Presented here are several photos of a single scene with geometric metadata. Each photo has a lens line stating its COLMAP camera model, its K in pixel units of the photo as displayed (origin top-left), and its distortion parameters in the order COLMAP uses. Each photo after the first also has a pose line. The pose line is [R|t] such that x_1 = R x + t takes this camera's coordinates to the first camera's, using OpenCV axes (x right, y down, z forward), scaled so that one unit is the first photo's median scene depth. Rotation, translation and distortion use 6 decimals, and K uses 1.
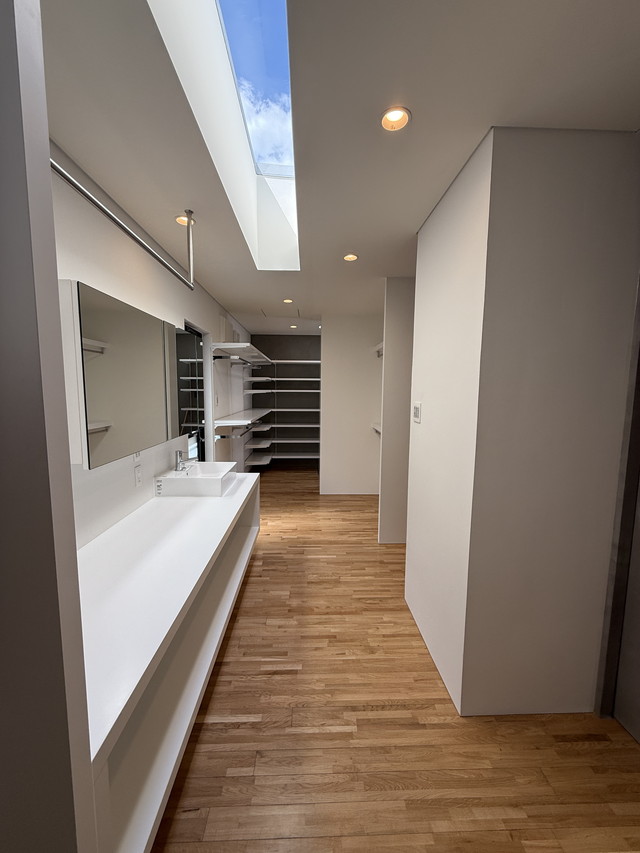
lens RADIAL K [[344.0, 0, 321.1], [0, 344.0, 423.5], [0, 0, 1]] dist [-0.002542, 0.001445]
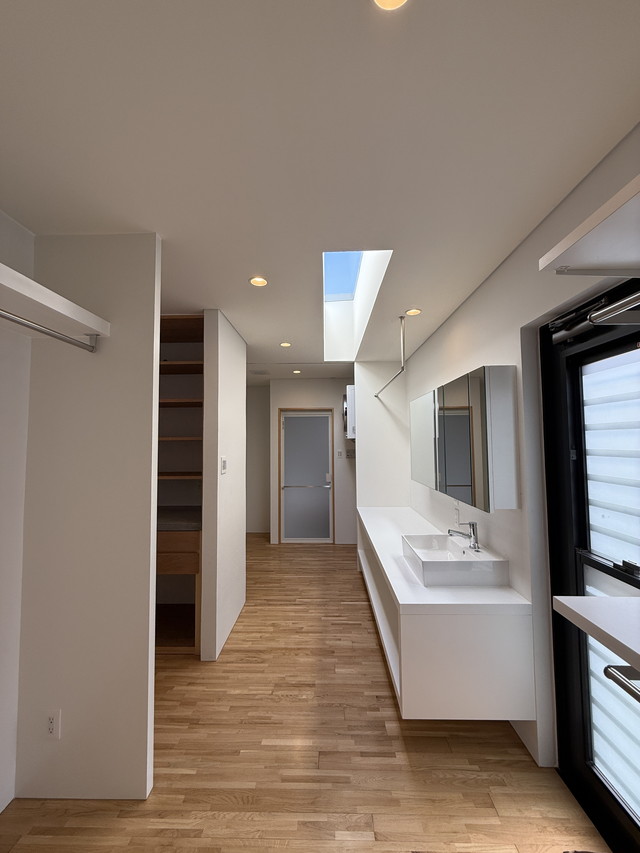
lens RADIAL K [[344.0, 0, 316.8], [0, 344.0, 426.3], [0, 0, 1]] dist [-0.002542, 0.001445]
pose [[-0.997709, 0.001523, 0.067634, -0.116275], [0.005142, 0.998561, 0.053376, -0.217417], [-0.067456, 0.053602, -0.996281, 2.071190]]
